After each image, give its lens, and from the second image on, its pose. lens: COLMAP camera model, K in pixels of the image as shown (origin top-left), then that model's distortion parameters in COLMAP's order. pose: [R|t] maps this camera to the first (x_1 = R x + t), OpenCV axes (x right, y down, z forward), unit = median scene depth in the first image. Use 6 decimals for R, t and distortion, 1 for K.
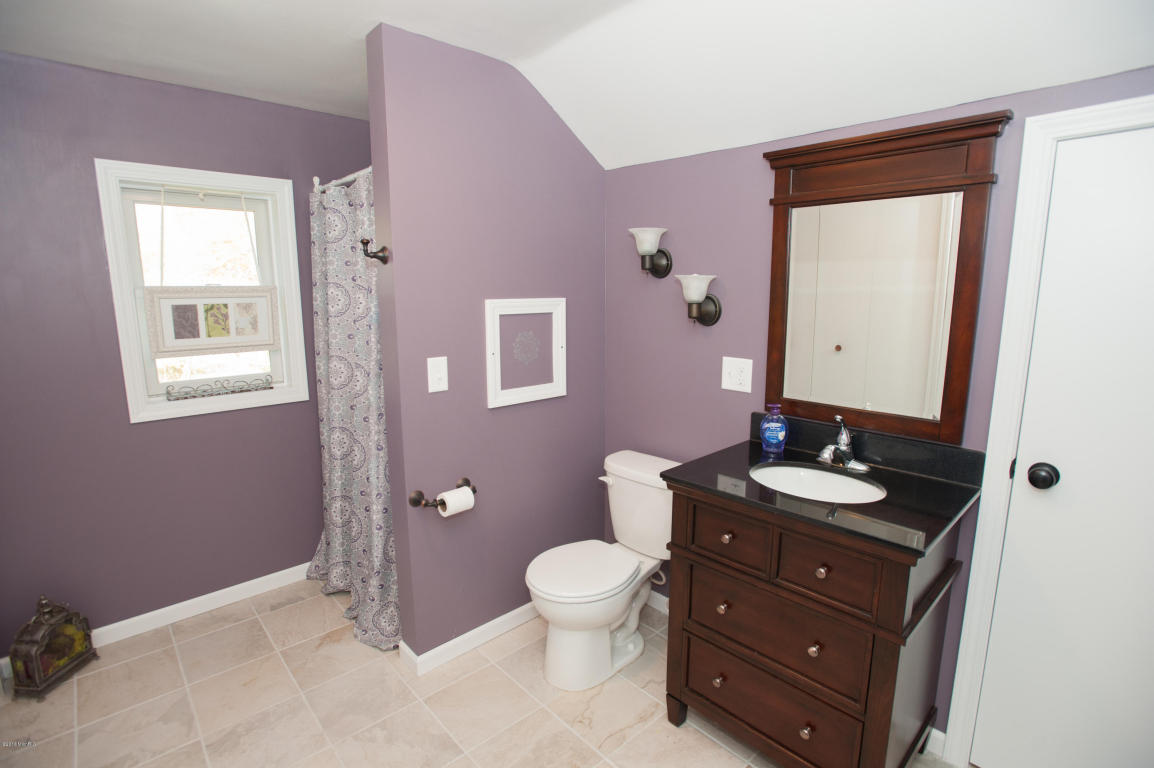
lens RADIAL K [[556.4, 0, 575.0], [0, 556.4, 384.6], [0, 0, 1]] dist [-0.045288, 0.011918]
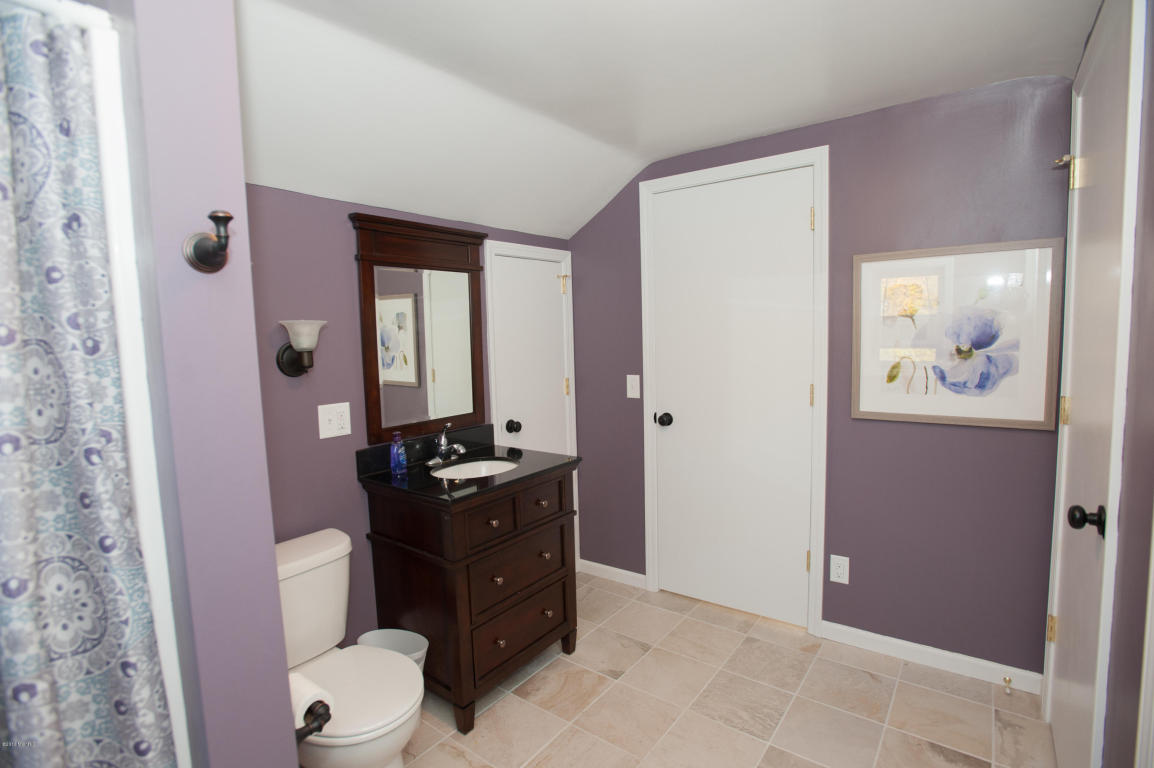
lens RADIAL K [[556.4, 0, 575.4], [0, 556.4, 380.0], [0, 0, 1]] dist [-0.045288, 0.011918]
pose [[-0.149261, -0.085082, 0.985130, -0.860921], [0.200956, 0.972889, 0.114473, -0.133972], [-0.968162, 0.215055, -0.128117, 0.795927]]
